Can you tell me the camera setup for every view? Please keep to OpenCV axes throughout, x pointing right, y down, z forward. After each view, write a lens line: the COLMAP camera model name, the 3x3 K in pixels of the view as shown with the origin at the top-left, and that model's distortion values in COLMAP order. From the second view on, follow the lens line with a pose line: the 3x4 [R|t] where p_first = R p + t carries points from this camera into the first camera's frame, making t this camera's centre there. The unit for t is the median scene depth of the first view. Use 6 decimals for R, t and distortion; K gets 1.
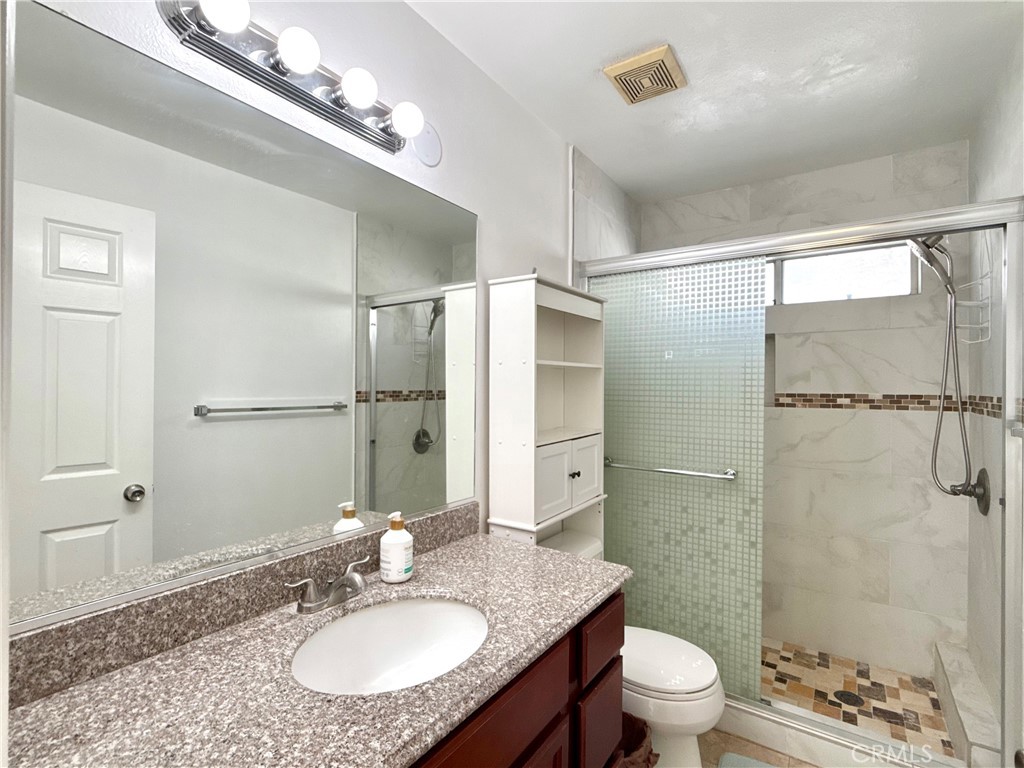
lens RADIAL K [[484.6, 0, 512.0], [0, 484.6, 384.0], [0, 0, 1]] dist [-0.002784, -0.000901]
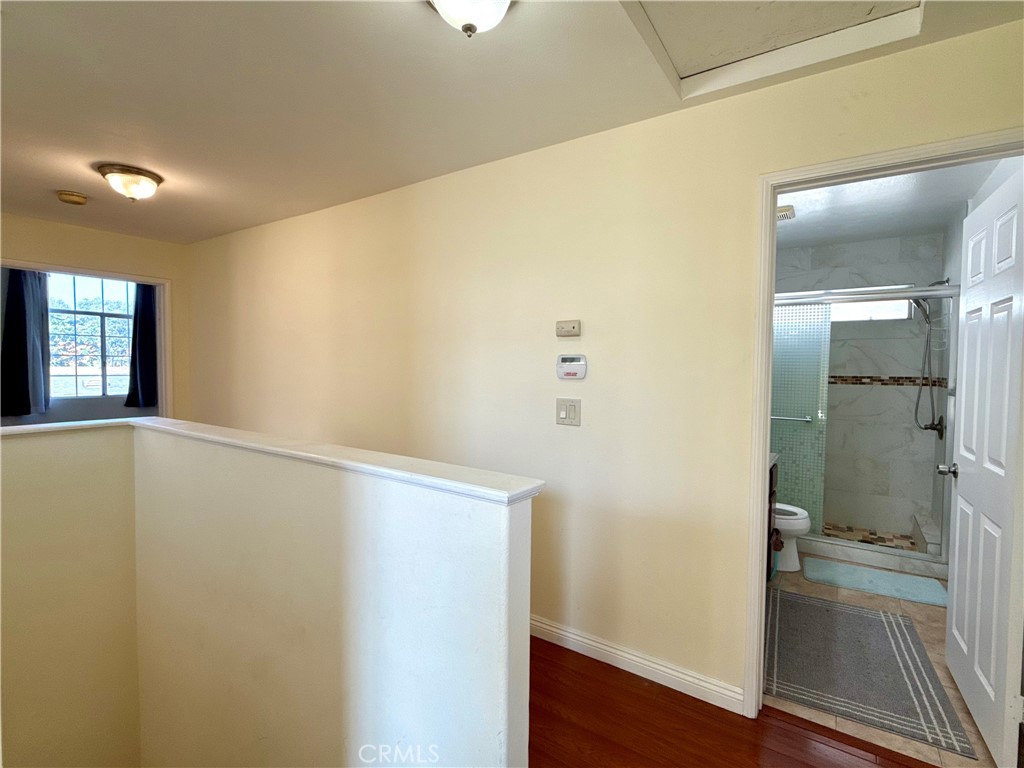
lens RADIAL K [[484.6, 0, 512.0], [0, 484.6, 384.0], [0, 0, 1]] dist [-0.002784, -0.000901]
pose [[0.999995, 0.002137, 0.002386, -0.621016], [-0.002236, 0.999110, 0.042125, -0.023169], [-0.002294, -0.042130, 0.999110, -0.769252]]
